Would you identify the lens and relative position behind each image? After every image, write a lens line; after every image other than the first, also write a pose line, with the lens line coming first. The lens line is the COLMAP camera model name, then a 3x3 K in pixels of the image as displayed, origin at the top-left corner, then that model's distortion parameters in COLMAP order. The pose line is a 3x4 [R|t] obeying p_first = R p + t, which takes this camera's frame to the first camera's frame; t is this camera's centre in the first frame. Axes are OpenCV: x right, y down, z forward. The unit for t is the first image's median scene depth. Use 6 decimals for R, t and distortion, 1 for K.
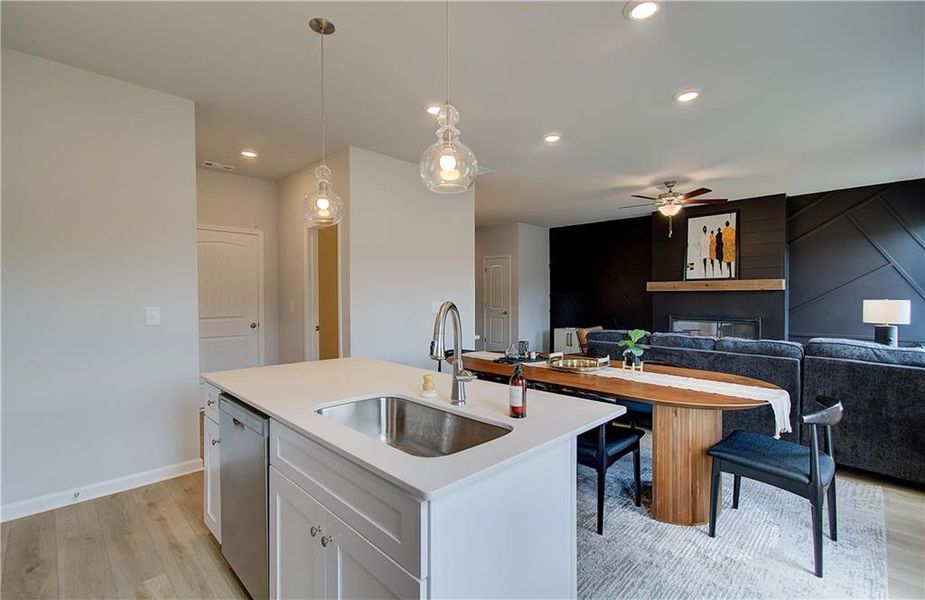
lens RADIAL K [[416.7, 0, 465.4], [0, 416.7, 299.3], [0, 0, 1]] dist [0.002663, 0.001412]
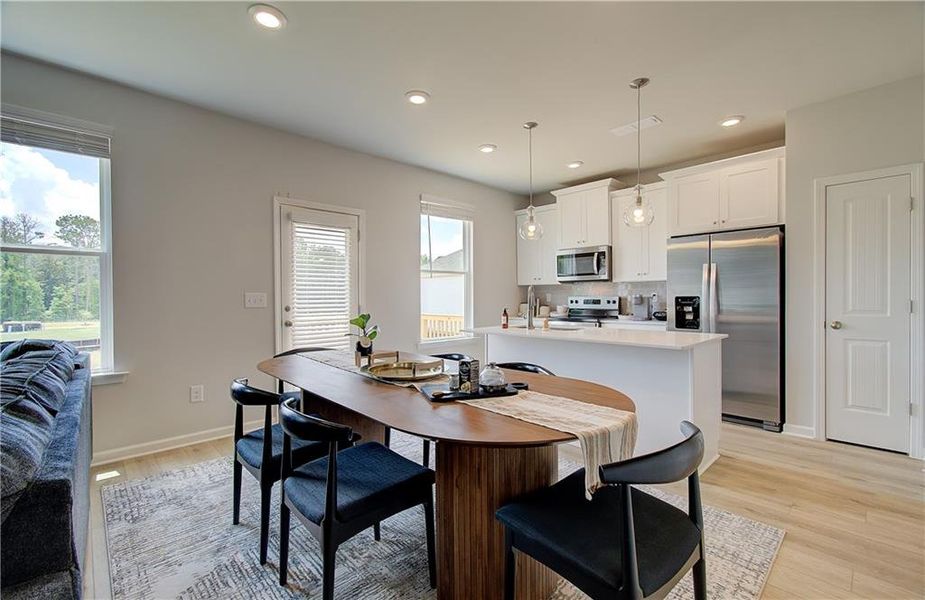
lens RADIAL K [[400.8, 0, 466.3], [0, 400.8, 298.1], [0, 0, 1]] dist [-0.004815, 0.000436]
pose [[-0.999785, 0.009377, 0.018506, 0.070677], [0.009627, 0.999863, 0.013476, 0.011794], [-0.018378, 0.013651, -0.999738, 0.812486]]
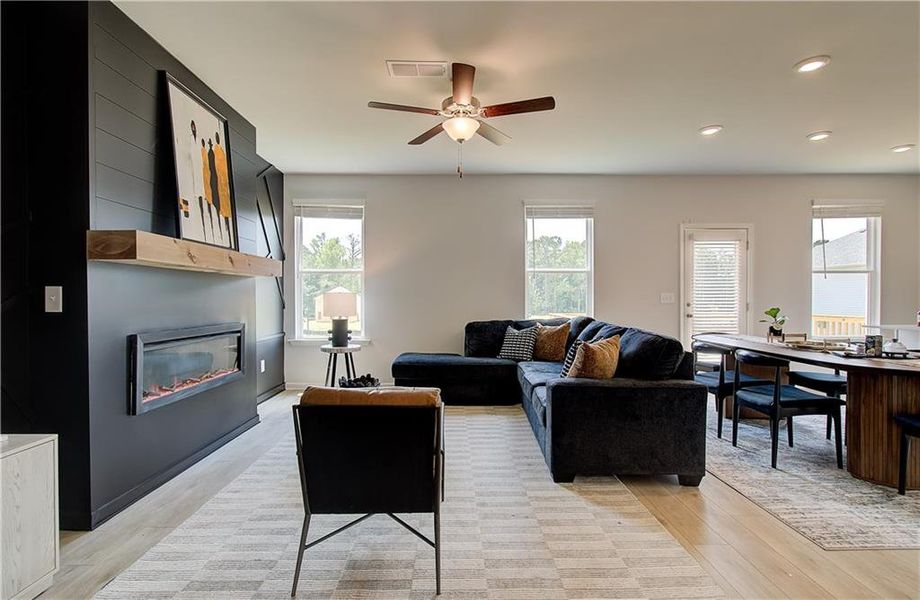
lens RADIAL K [[428.8, 0, 460.0], [0, 428.8, 300.0], [0, 0, 1]] dist [0.000457, -0.000232]
pose [[-0.710786, 0.000011, 0.703408, 0.066520], [0.011794, 0.999860, 0.011902, 0.008184], [-0.703309, 0.016756, -0.710687, 1.156679]]
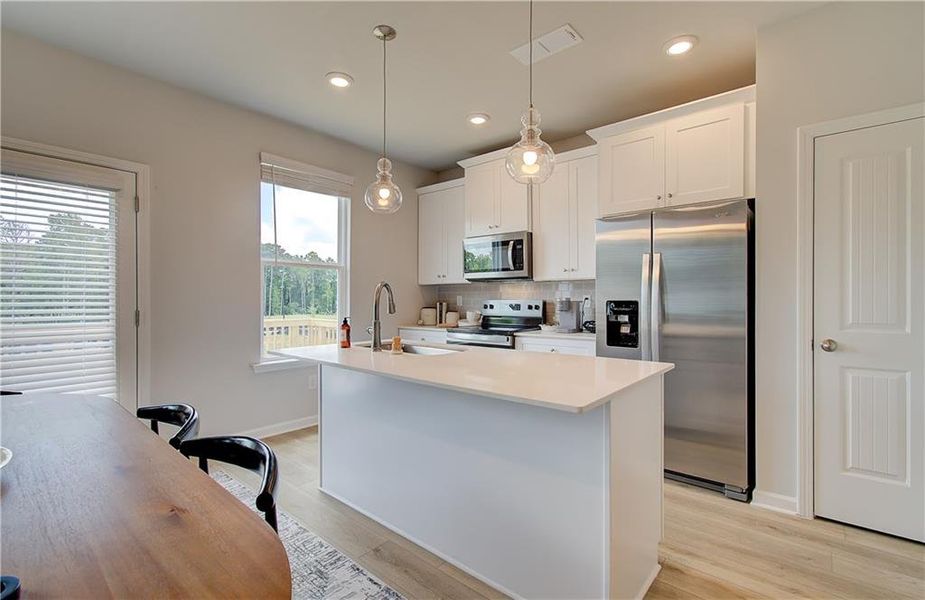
lens RADIAL K [[416.7, 0, 465.4], [0, 416.7, 299.3], [0, 0, 1]] dist [0.002663, 0.001412]
pose [[-0.996261, 0.002839, -0.086343, -0.050350], [0.002002, 0.999950, 0.009786, 0.014461], [0.086367, 0.009576, -0.996217, 0.625767]]
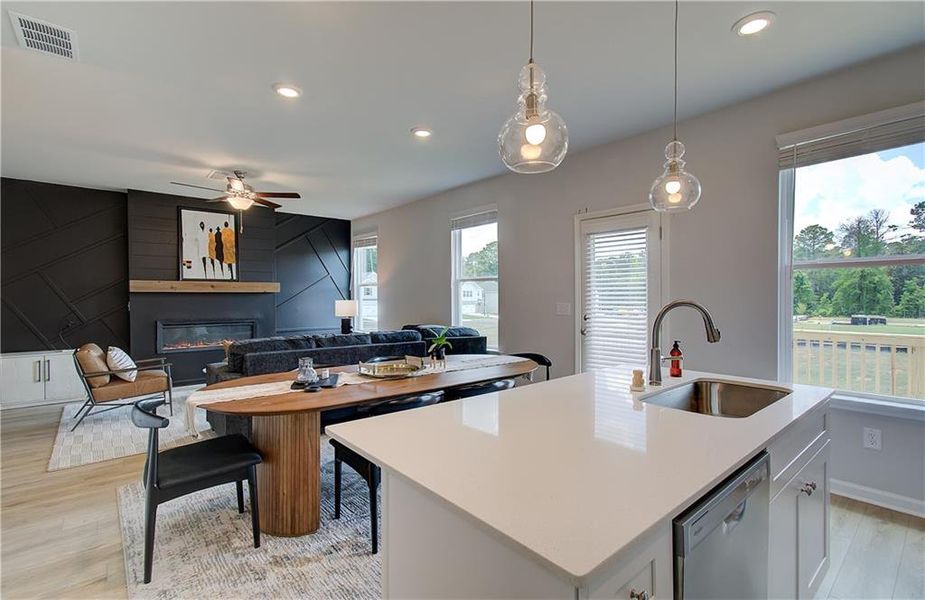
lens RADIAL K [[416.7, 0, 465.4], [0, 416.7, 299.3], [0, 0, 1]] dist [0.002663, 0.001412]
pose [[0.068892, -0.006106, 0.997605, -0.311221], [0.013809, 0.999891, 0.005167, -0.002041], [-0.997529, 0.013420, 0.068969, 0.372094]]
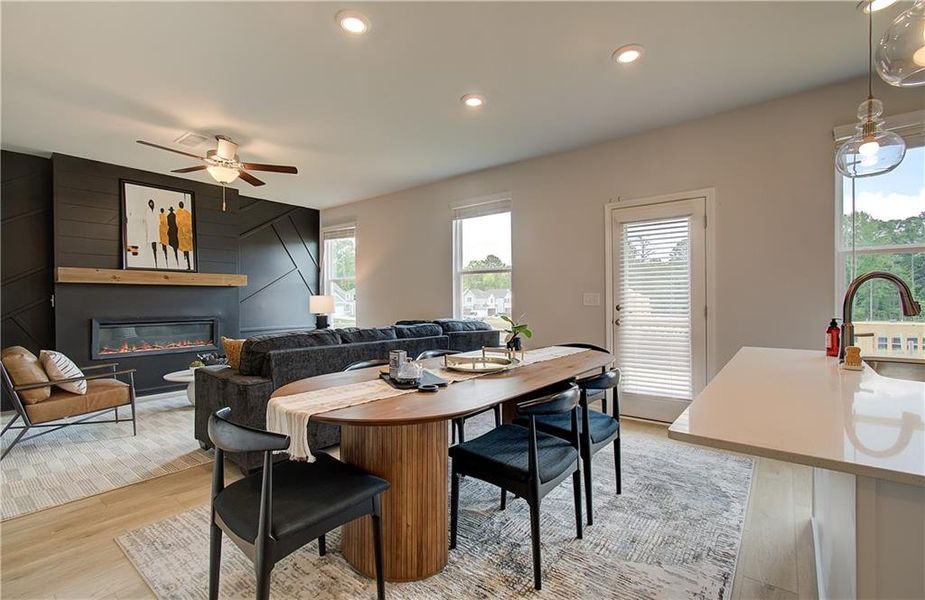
lens RADIAL K [[402.0, 0, 465.9], [0, 402.0, 301.1], [0, 0, 1]] dist [0.002406, -0.000343]
pose [[-0.124656, -0.002151, 0.992198, -0.235747], [0.015727, 0.999868, 0.004144, 0.016165], [-0.992075, 0.016121, -0.124605, 0.538814]]
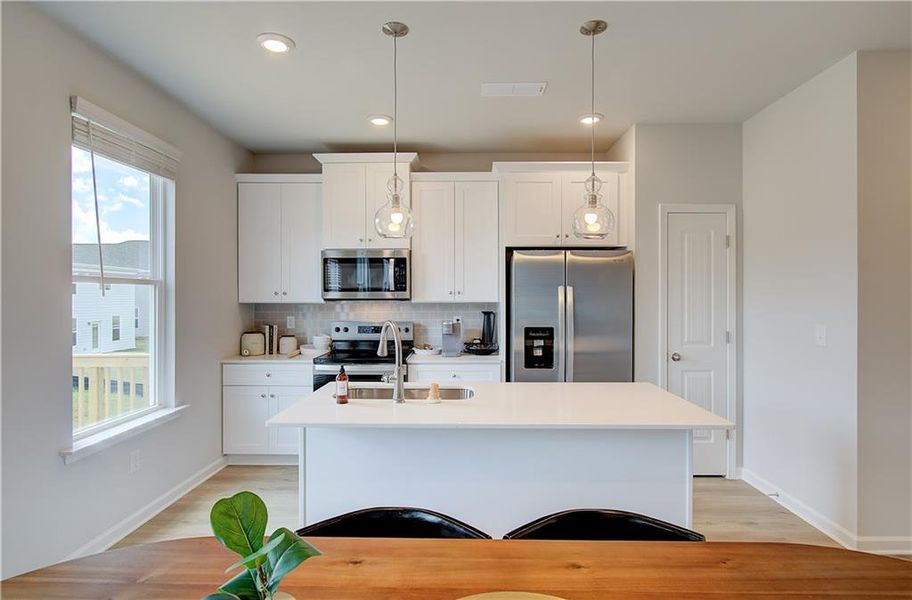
lens RADIAL K [[493.7, 0, 451.7], [0, 493.7, 300.5], [0, 0, 1]] dist [-0.003018, 0.000503]
pose [[-0.716790, 0.006314, -0.697261, 0.229925], [-0.005215, 0.999882, 0.014416, -0.019005], [0.697270, 0.013969, -0.716673, 0.544967]]
